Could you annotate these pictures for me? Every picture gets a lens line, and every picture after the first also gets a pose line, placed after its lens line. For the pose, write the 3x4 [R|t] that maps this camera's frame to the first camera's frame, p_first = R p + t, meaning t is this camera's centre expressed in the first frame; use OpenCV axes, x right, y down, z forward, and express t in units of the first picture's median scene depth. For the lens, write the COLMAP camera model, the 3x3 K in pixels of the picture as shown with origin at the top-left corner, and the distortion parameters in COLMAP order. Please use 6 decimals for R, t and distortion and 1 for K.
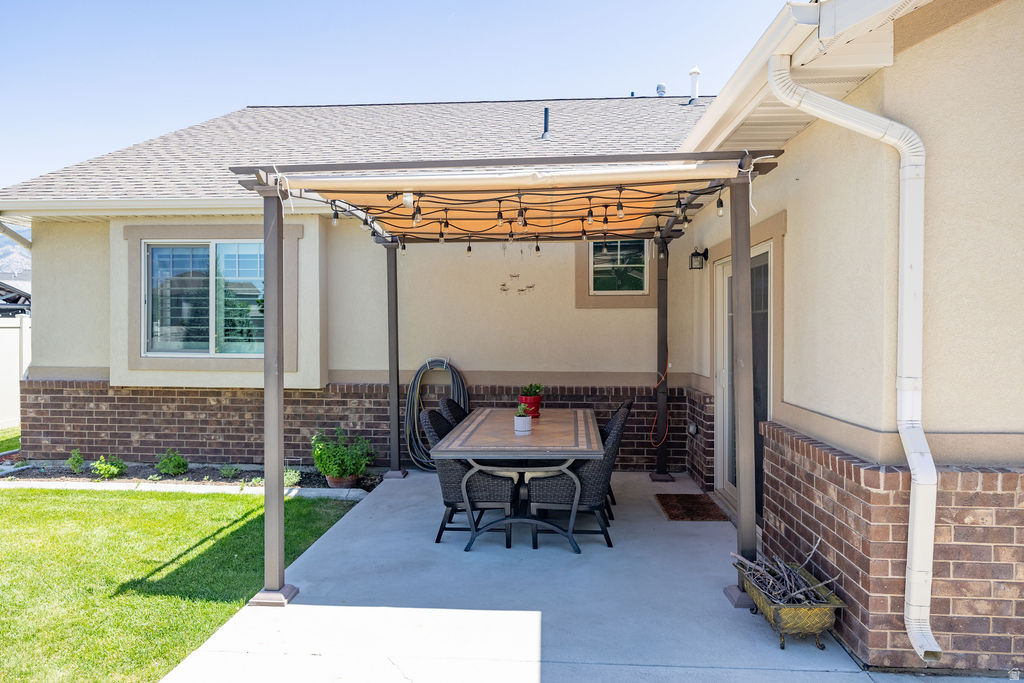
lens RADIAL K [[643.7, 0, 512.0], [0, 643.7, 341.5], [0, 0, 1]] dist [-0.000774, 0.000454]
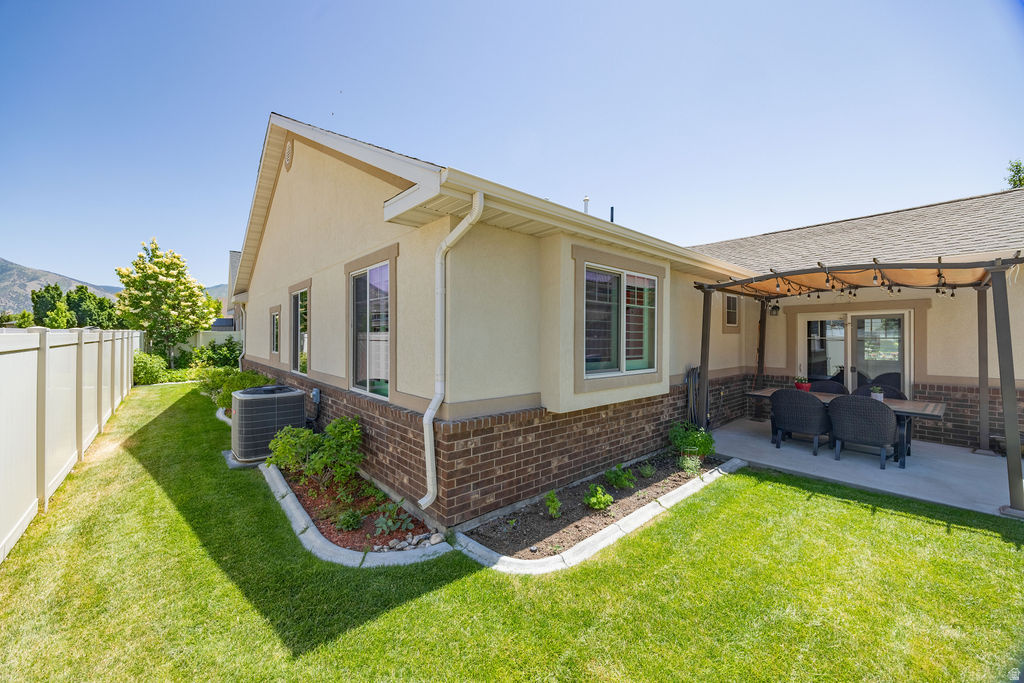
lens RADIAL K [[387.1, 0, 512.0], [0, 387.1, 341.5], [0, 0, 1]] dist [0.000791, 0.000048]
pose [[0.706472, -0.010006, 0.707670, -1.039663], [0.005530, 0.999948, 0.008618, -0.039572], [-0.707719, -0.002175, 0.706491, 0.636295]]
